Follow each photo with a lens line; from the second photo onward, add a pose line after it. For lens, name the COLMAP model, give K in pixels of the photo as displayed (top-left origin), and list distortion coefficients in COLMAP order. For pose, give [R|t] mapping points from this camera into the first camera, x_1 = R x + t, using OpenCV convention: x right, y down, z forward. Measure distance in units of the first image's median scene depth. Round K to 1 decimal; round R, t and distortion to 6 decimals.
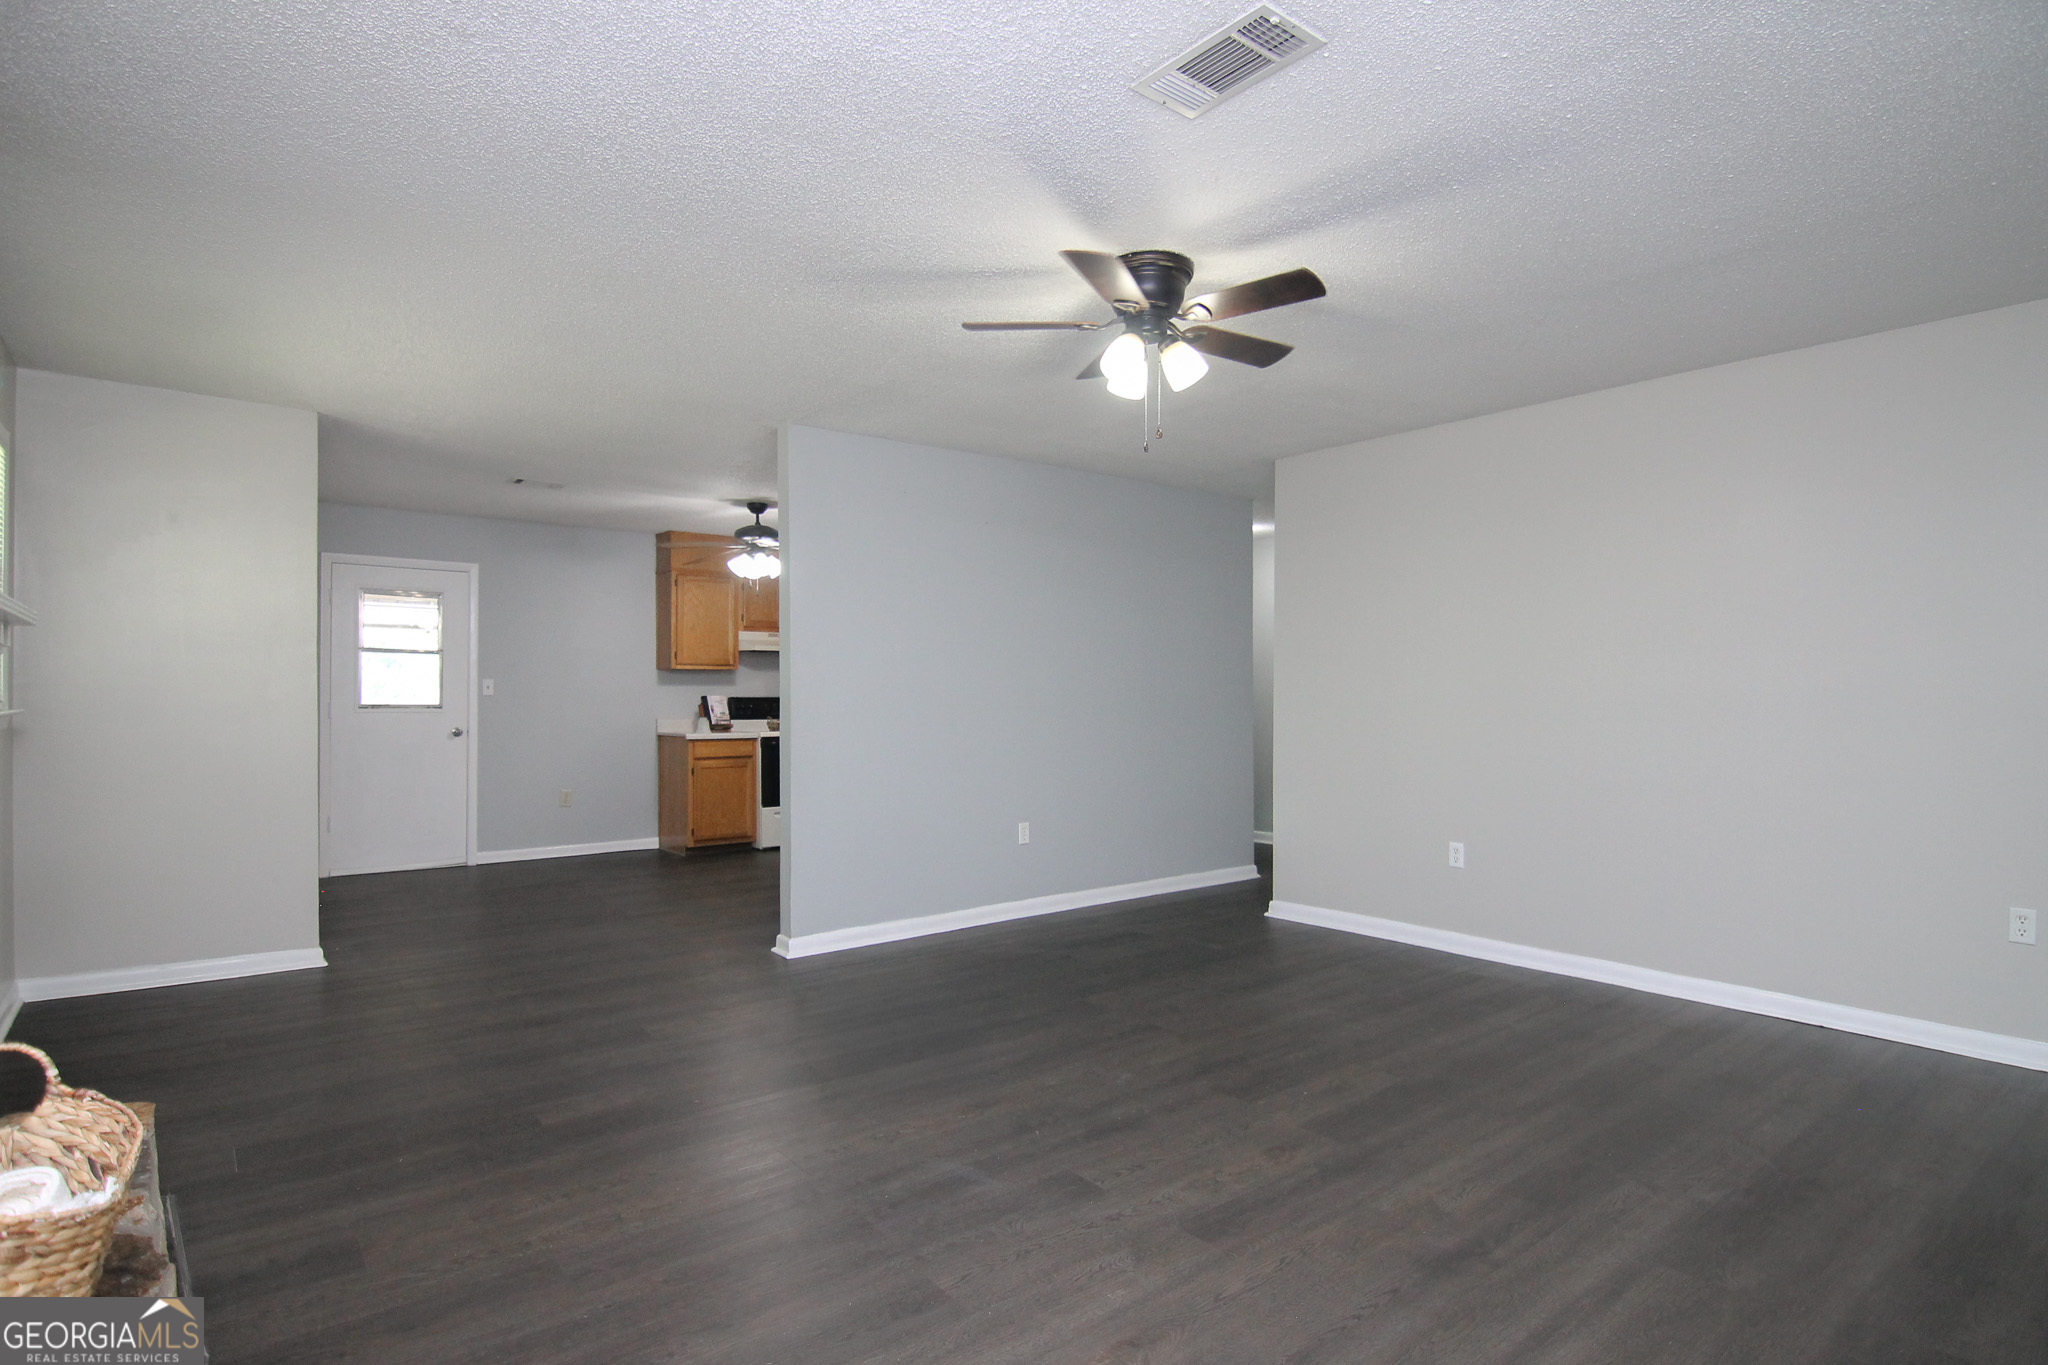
lens RADIAL K [[1059.5, 0, 1032.8], [0, 1059.5, 686.7], [0, 0, 1]] dist [-0.005908, -0.009641]
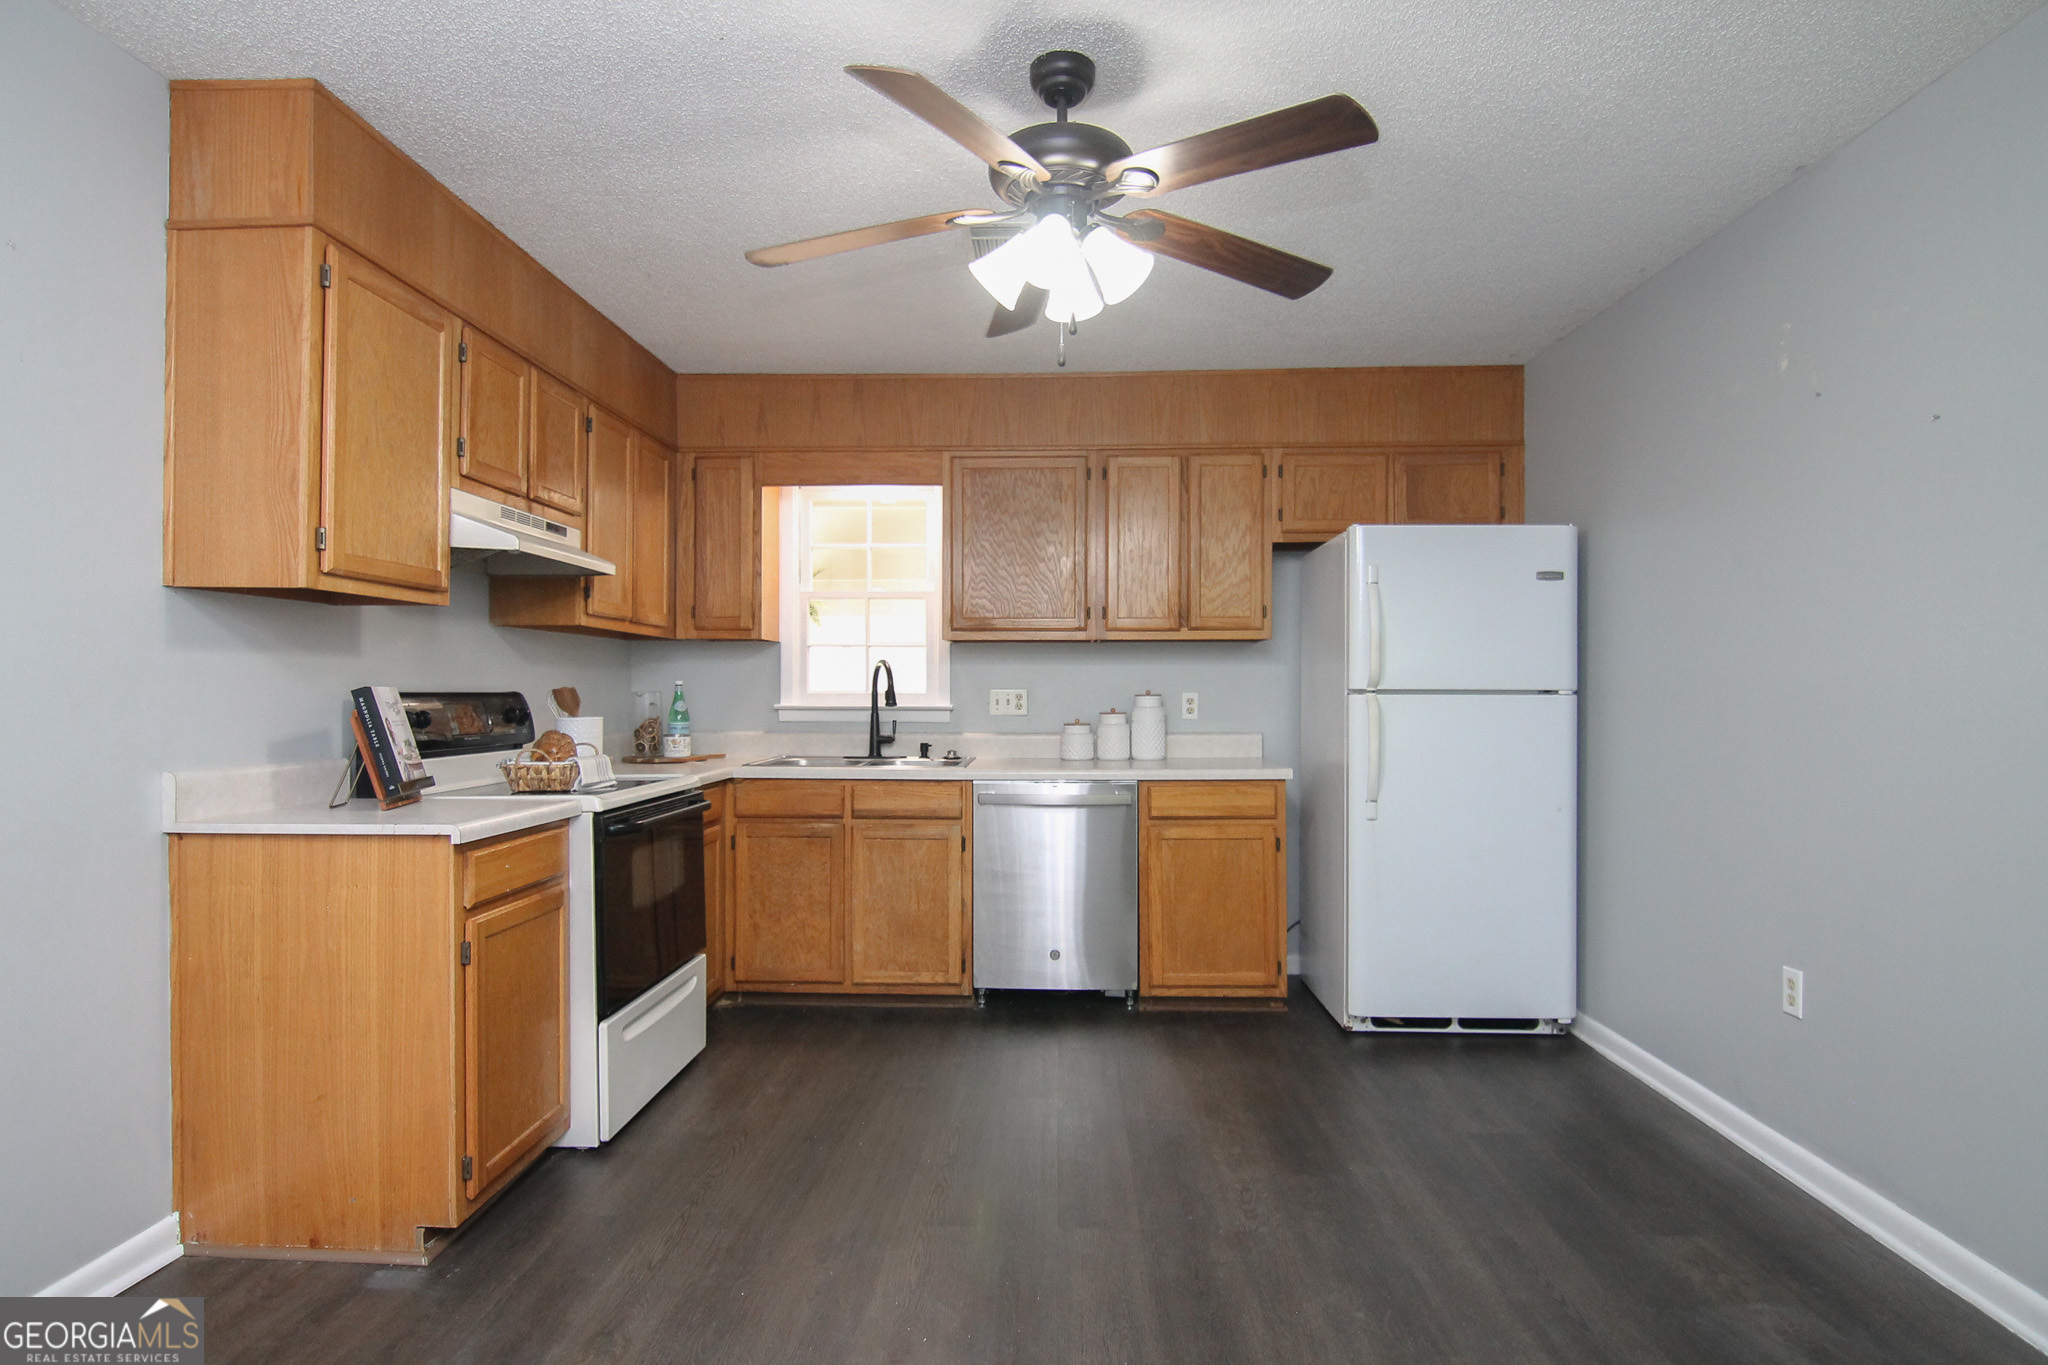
lens RADIAL K [[1093.5, 0, 1016.2], [0, 1093.5, 685.6], [0, 0, 1]] dist [-0.003867, -0.011686]
pose [[0.660339, 0.007548, 0.750930, -0.425623], [-0.007301, 0.999967, -0.003631, 0.008010], [-0.750932, -0.003085, 0.660372, 0.670502]]
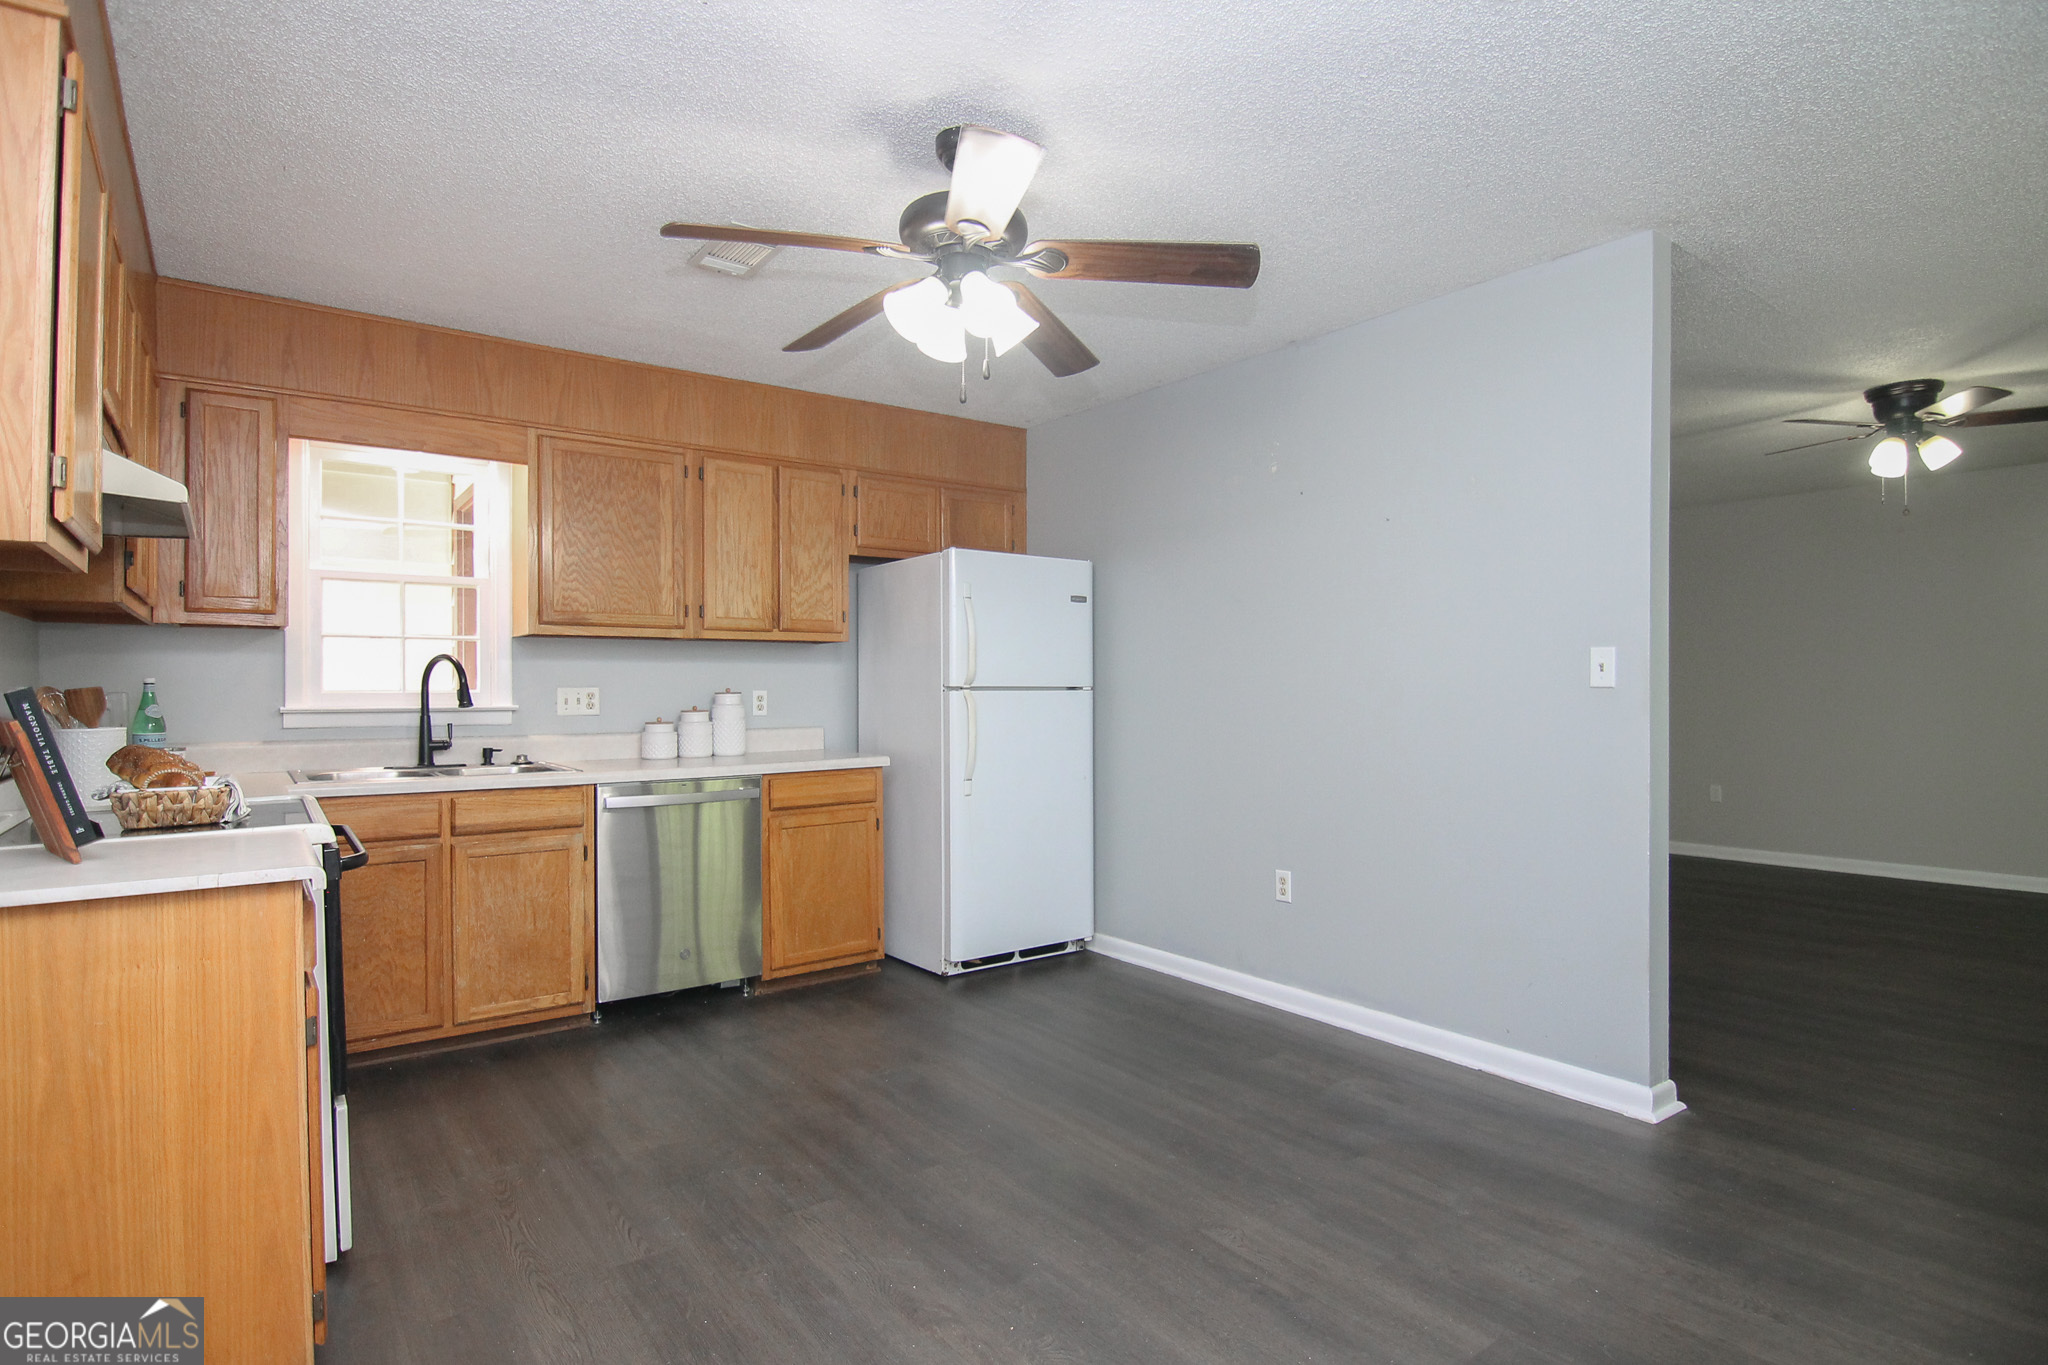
lens RADIAL K [[1059.5, 0, 1018.6], [0, 1059.5, 685.8], [0, 0, 1]] dist [-0.005908, -0.009641]
pose [[0.037777, 0.004437, 0.999276, -0.511078], [-0.002965, 0.999986, -0.004328, 0.008575], [-0.999282, -0.002799, 0.037790, 0.812155]]
